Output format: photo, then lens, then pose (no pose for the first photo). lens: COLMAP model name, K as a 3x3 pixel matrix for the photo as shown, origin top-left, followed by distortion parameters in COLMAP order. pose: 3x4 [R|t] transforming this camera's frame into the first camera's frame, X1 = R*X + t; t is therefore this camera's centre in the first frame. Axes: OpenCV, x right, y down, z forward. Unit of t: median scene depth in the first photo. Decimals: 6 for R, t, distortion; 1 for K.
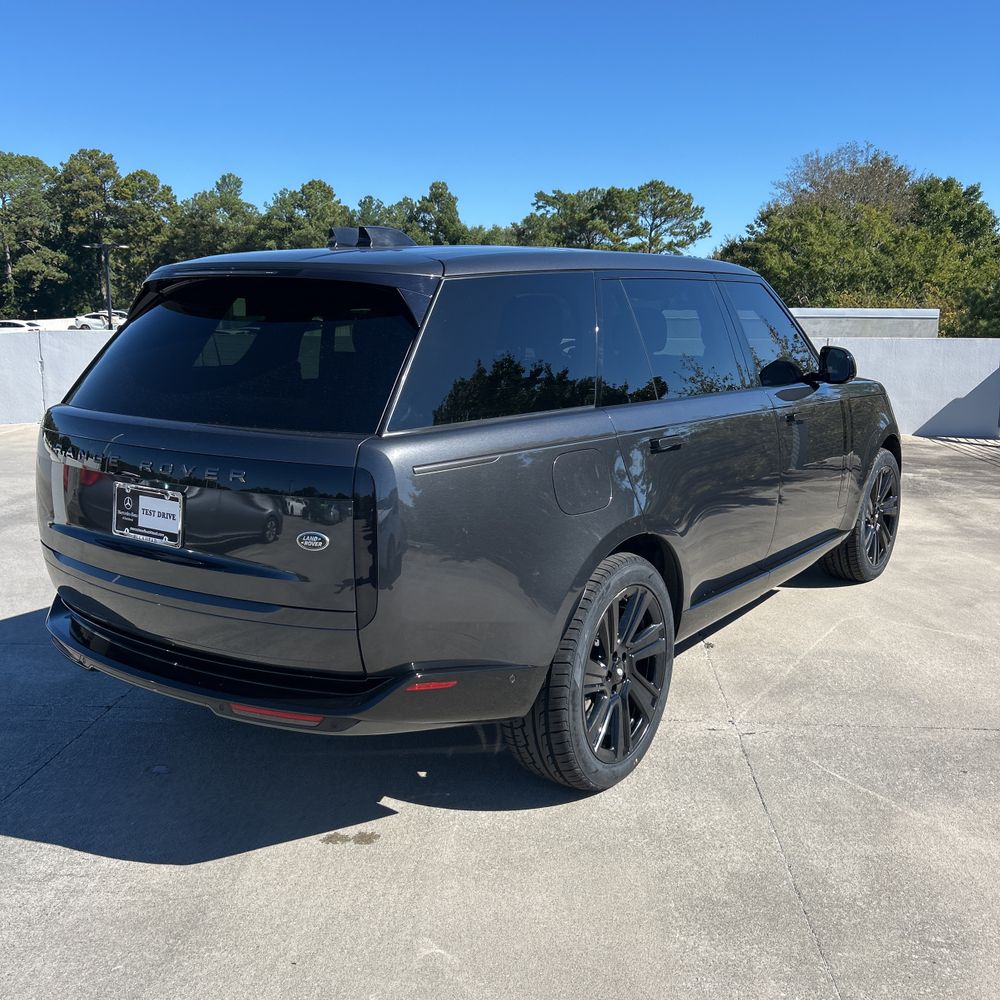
lens RADIAL K [[1038.4, 0, 513.8], [0, 1038.4, 503.6], [0, 0, 1]] dist [0.023890, -0.060592]
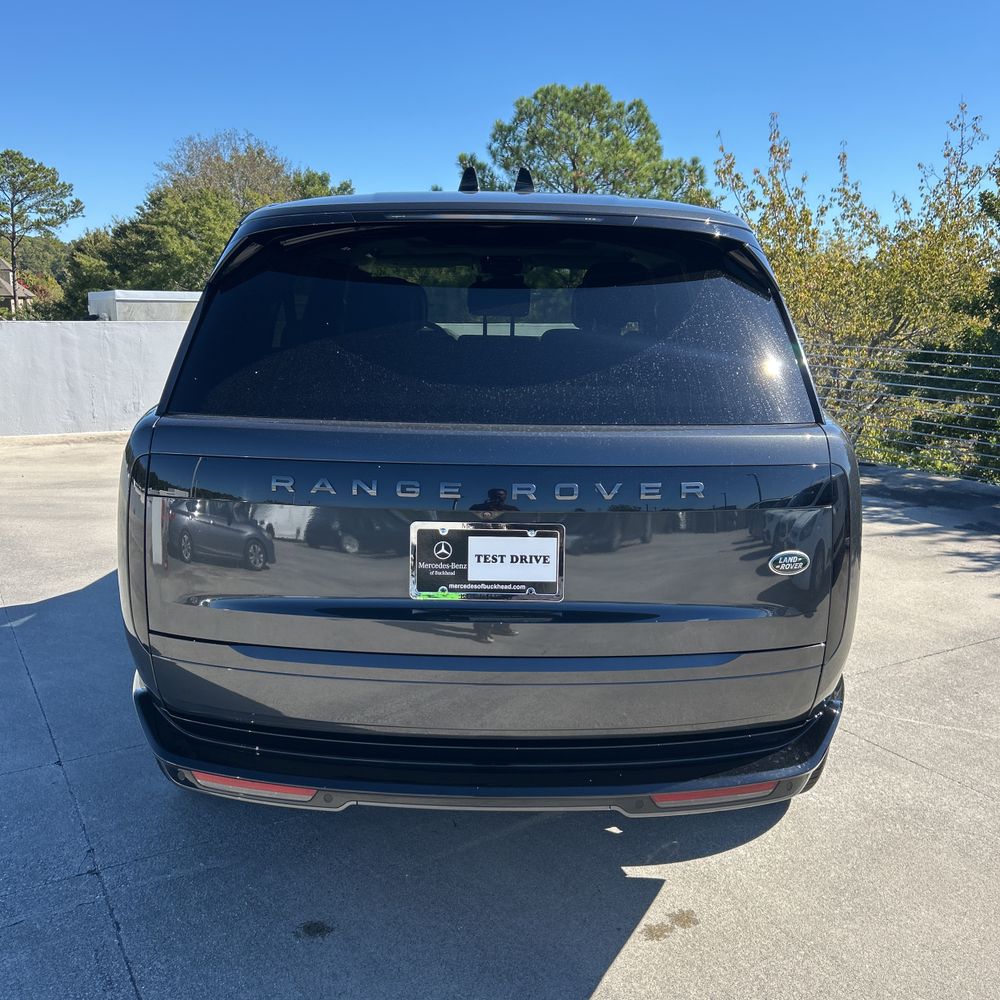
lens RADIAL K [[1037.4, 0, 507.2], [0, 1037.4, 493.2], [0, 0, 1]] dist [0.002516, -0.002580]
pose [[0.817860, -0.096583, 0.567254, -0.102315], [0.095446, 0.994927, 0.031788, -0.007902], [-0.567446, 0.028144, 0.822929, 0.058274]]
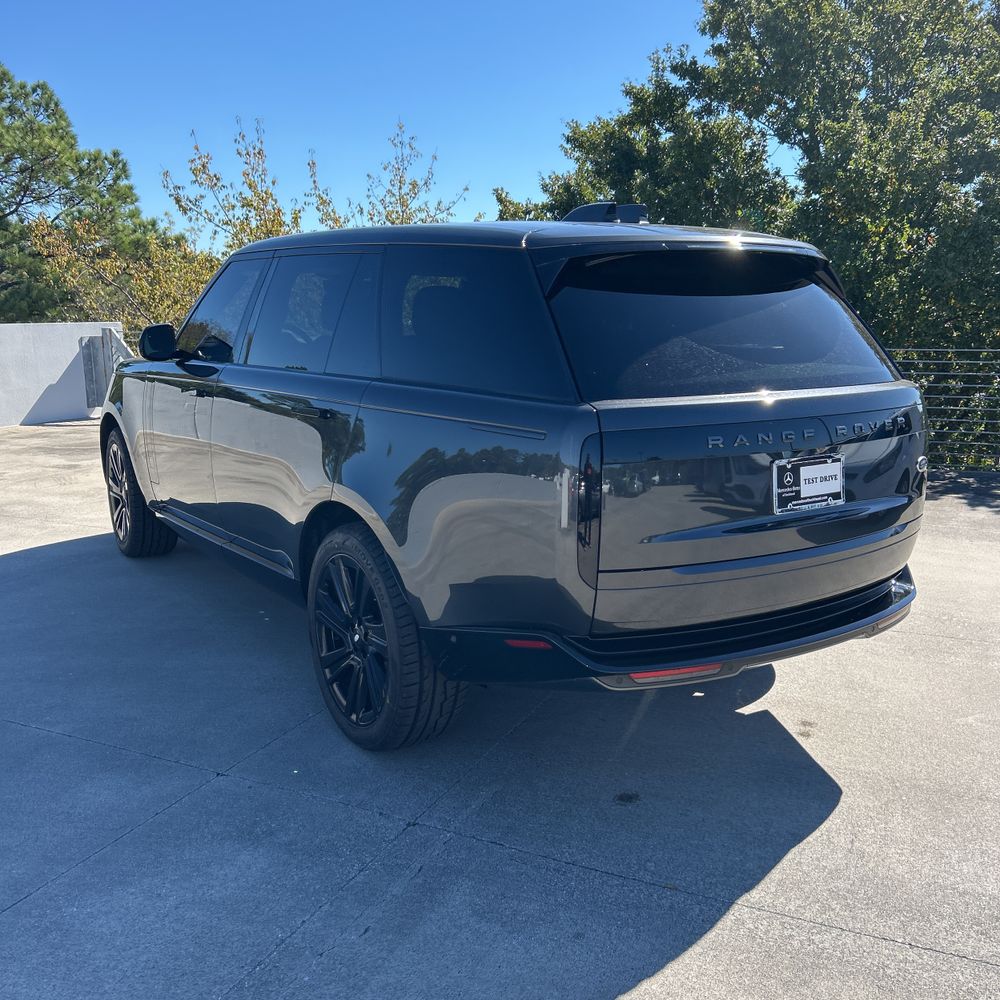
lens RADIAL K [[1052.2, 0, 498.6], [0, 1052.2, 519.8], [0, 0, 1]] dist [-0.013717, 0.007843]
pose [[0.326584, -0.189442, 0.925988, -0.199260], [0.167735, 0.975773, 0.140470, -0.021330], [-0.930165, 0.109445, 0.350448, 0.129073]]
